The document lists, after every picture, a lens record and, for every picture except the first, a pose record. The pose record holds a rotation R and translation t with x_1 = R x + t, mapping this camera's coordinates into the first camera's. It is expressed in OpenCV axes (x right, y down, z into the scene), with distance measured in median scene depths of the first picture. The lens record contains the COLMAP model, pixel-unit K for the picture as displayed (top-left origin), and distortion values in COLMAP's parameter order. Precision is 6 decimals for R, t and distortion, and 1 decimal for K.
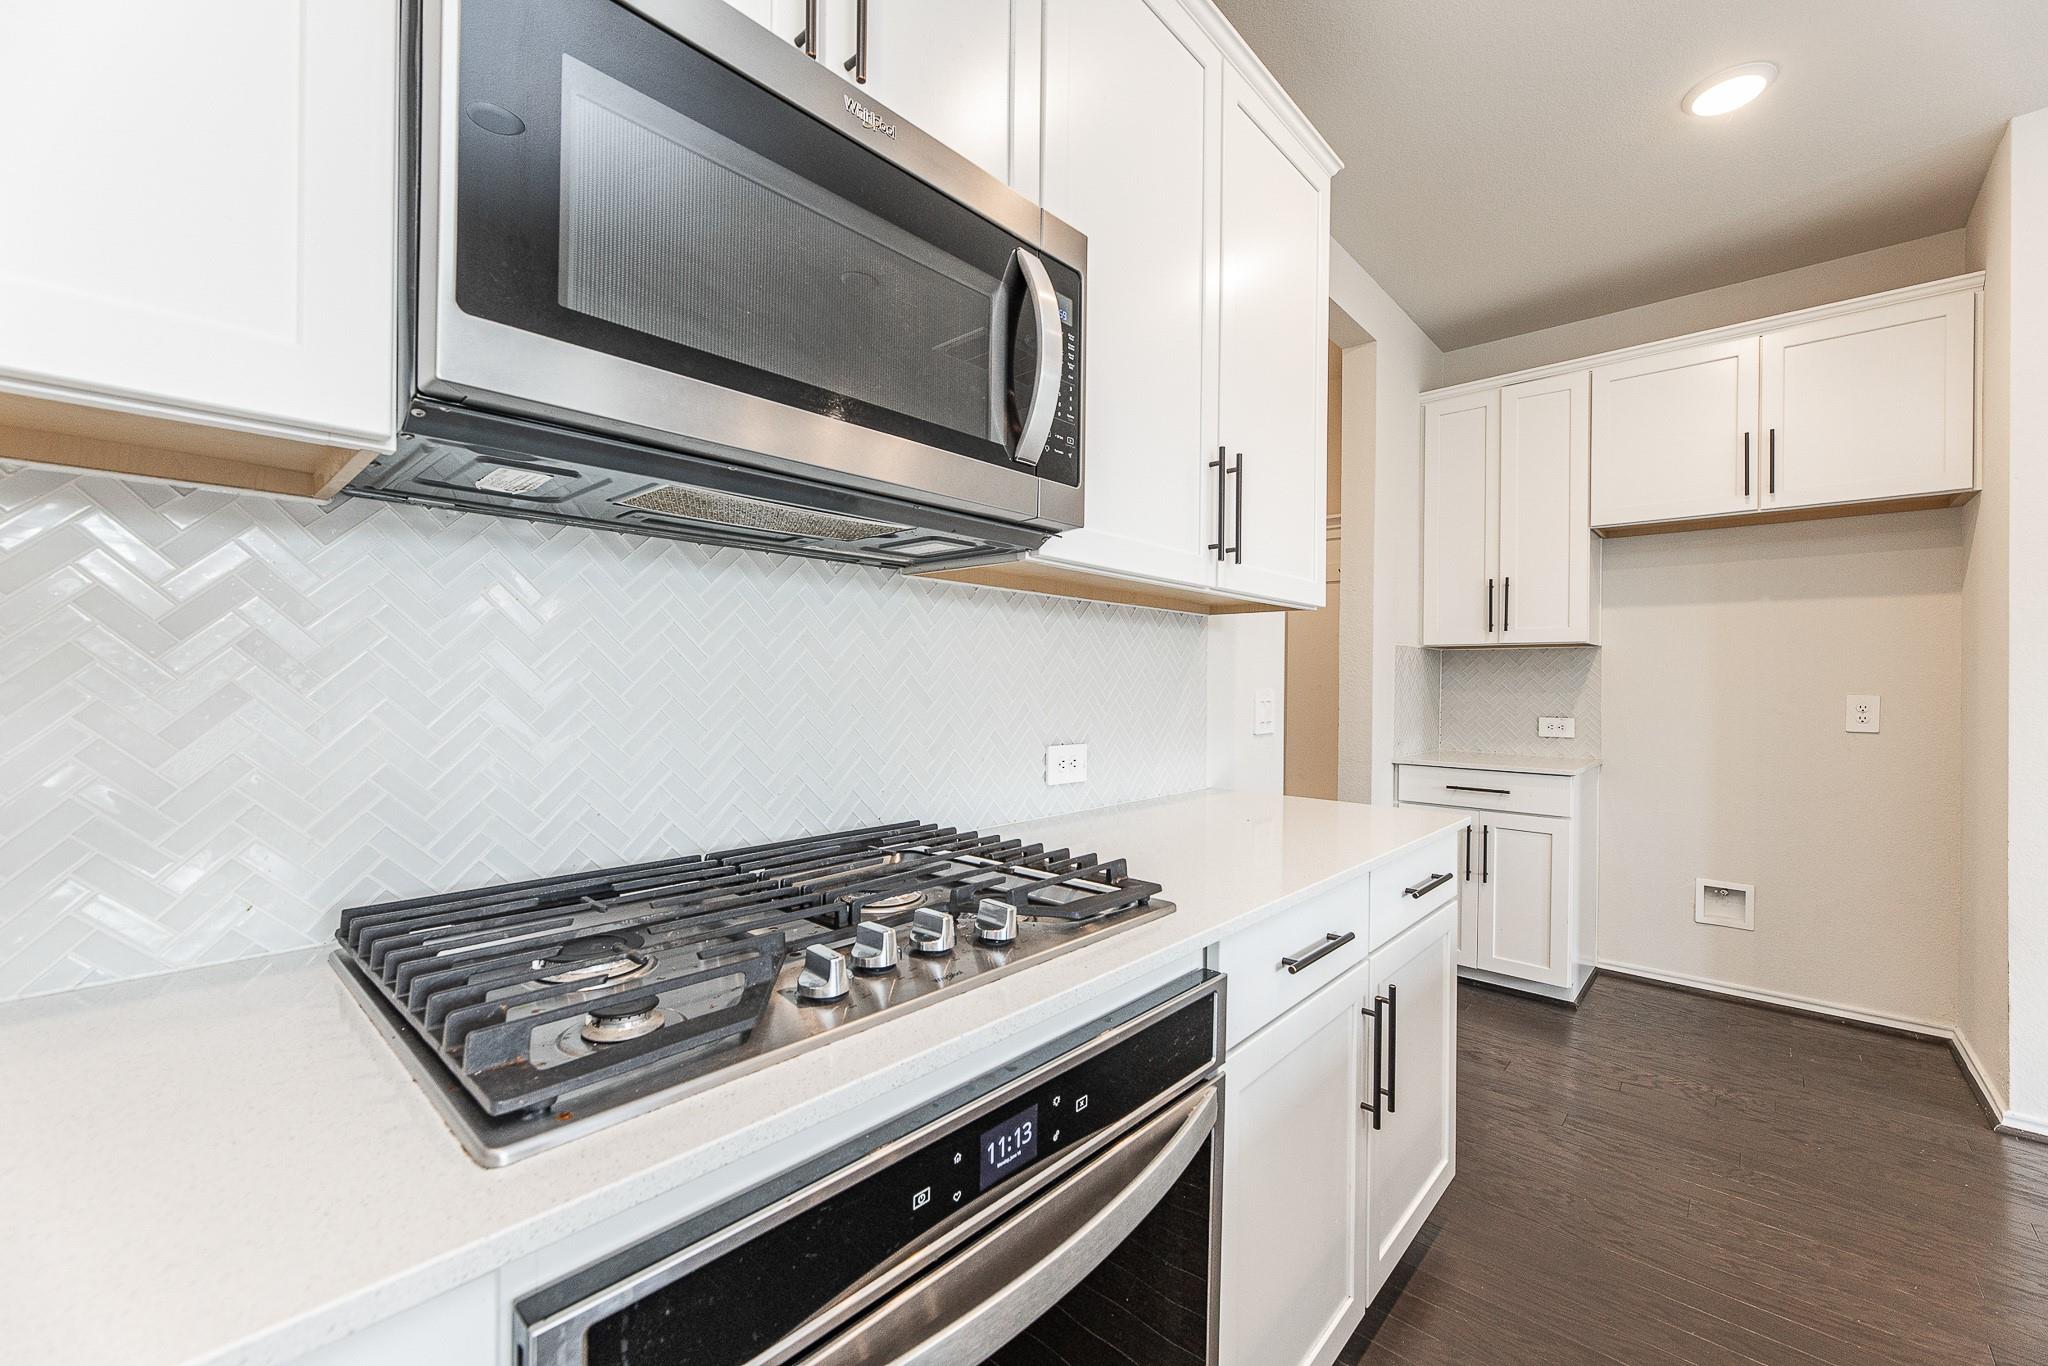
lens RADIAL K [[829.0, 0, 1049.9], [0, 829.0, 678.3], [0, 0, 1]] dist [0.001938, 0.000082]
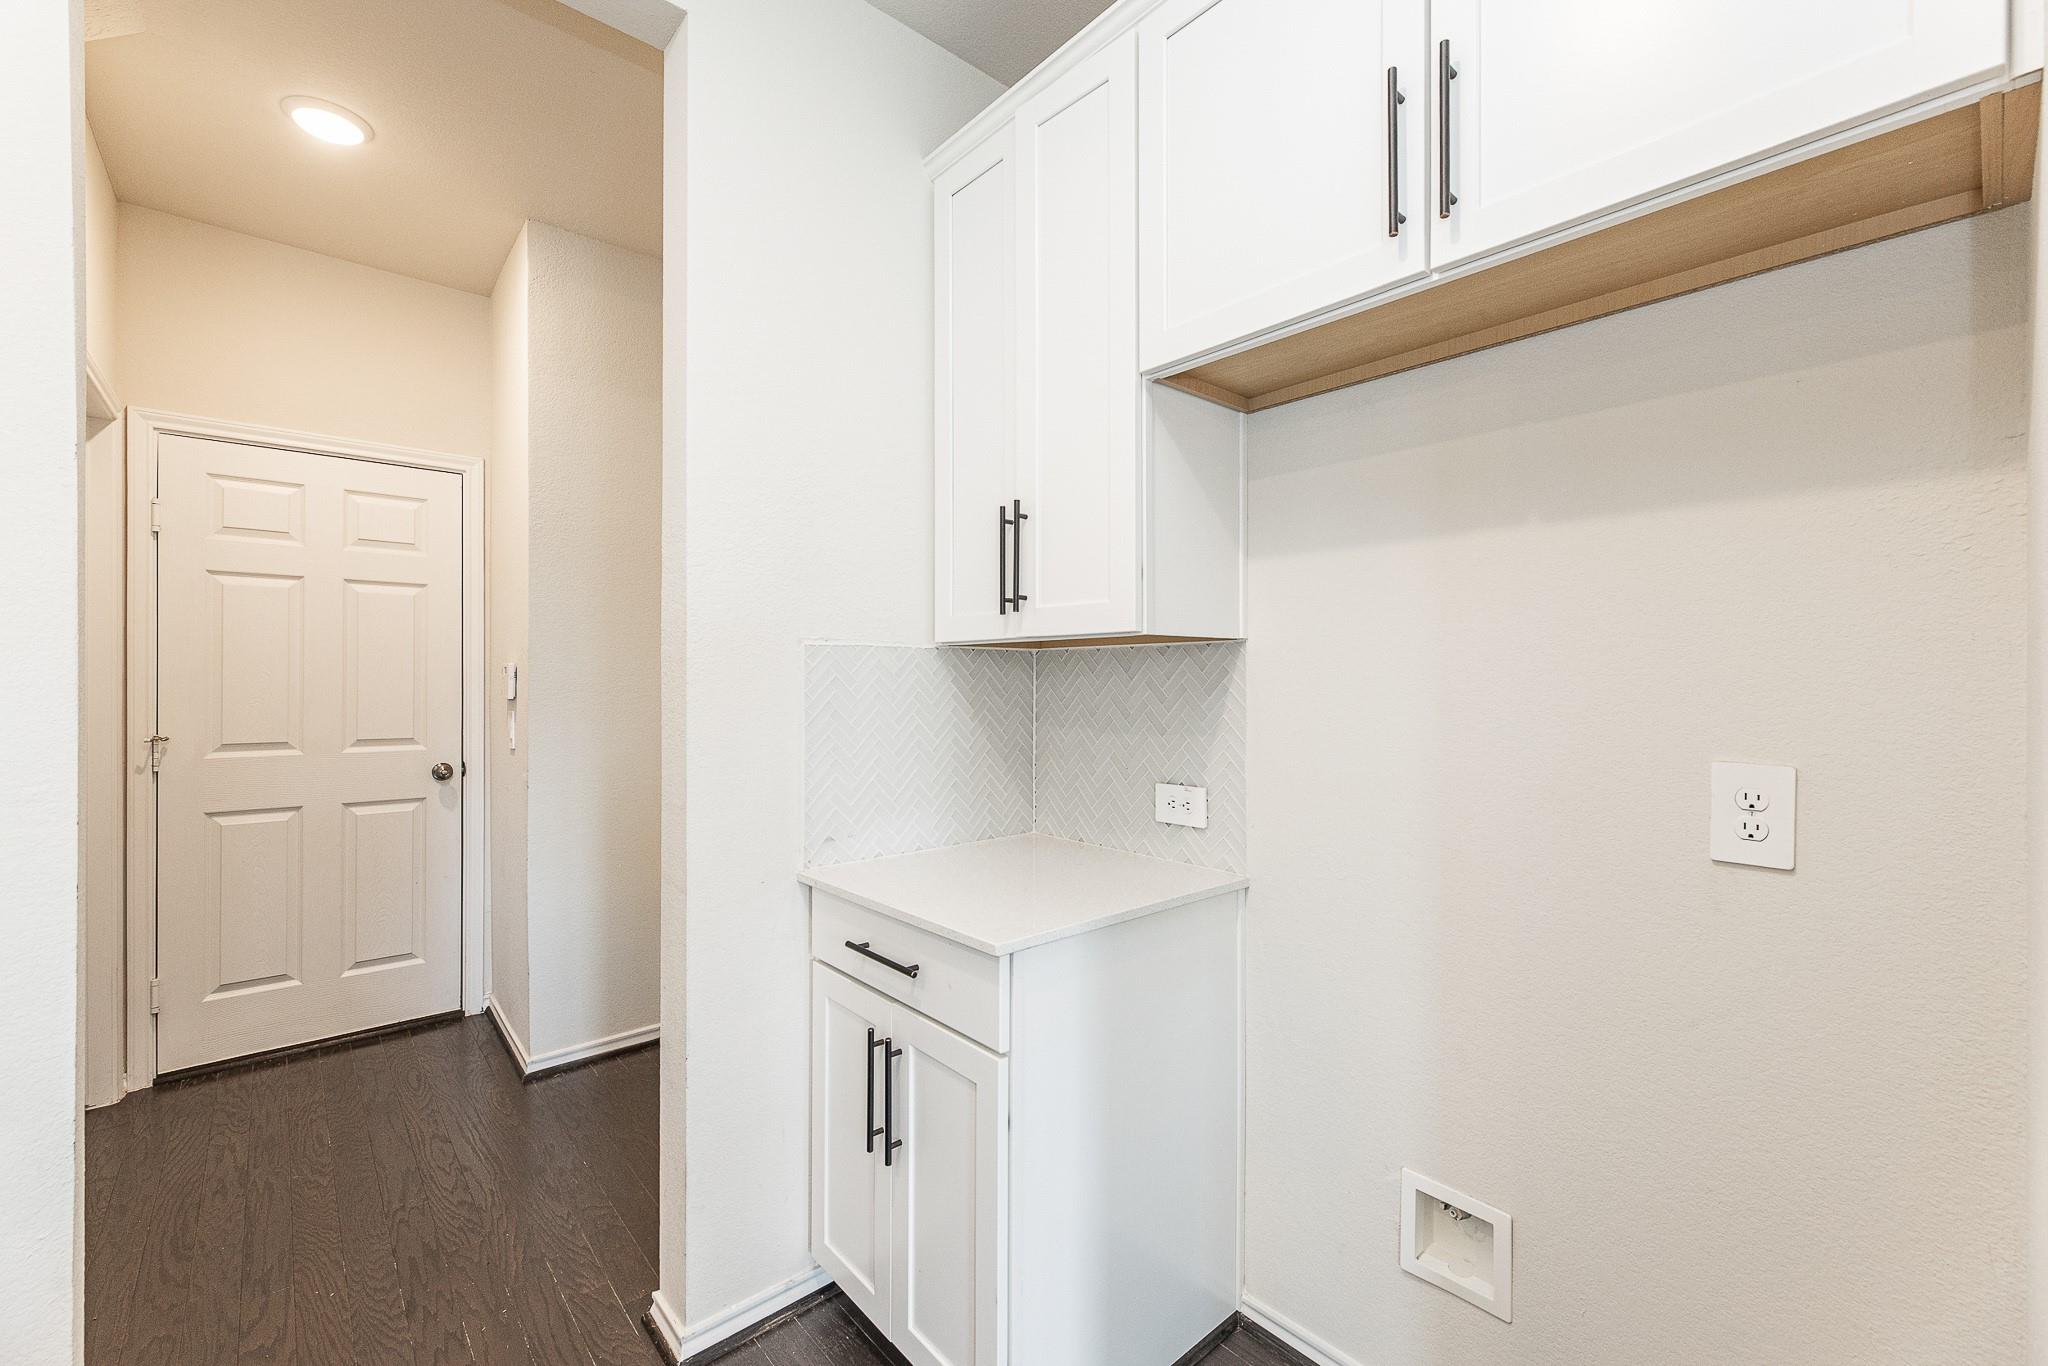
lens RADIAL K [[842.2, 0, 1024.0], [0, 842.2, 683.0], [0, 0, 1]] dist [-0.002428, -0.000122]
pose [[0.991500, -0.007765, -0.129875, 0.606651], [0.007972, 0.999968, 0.001074, -0.016040], [0.129862, -0.002101, 0.991530, 0.504970]]
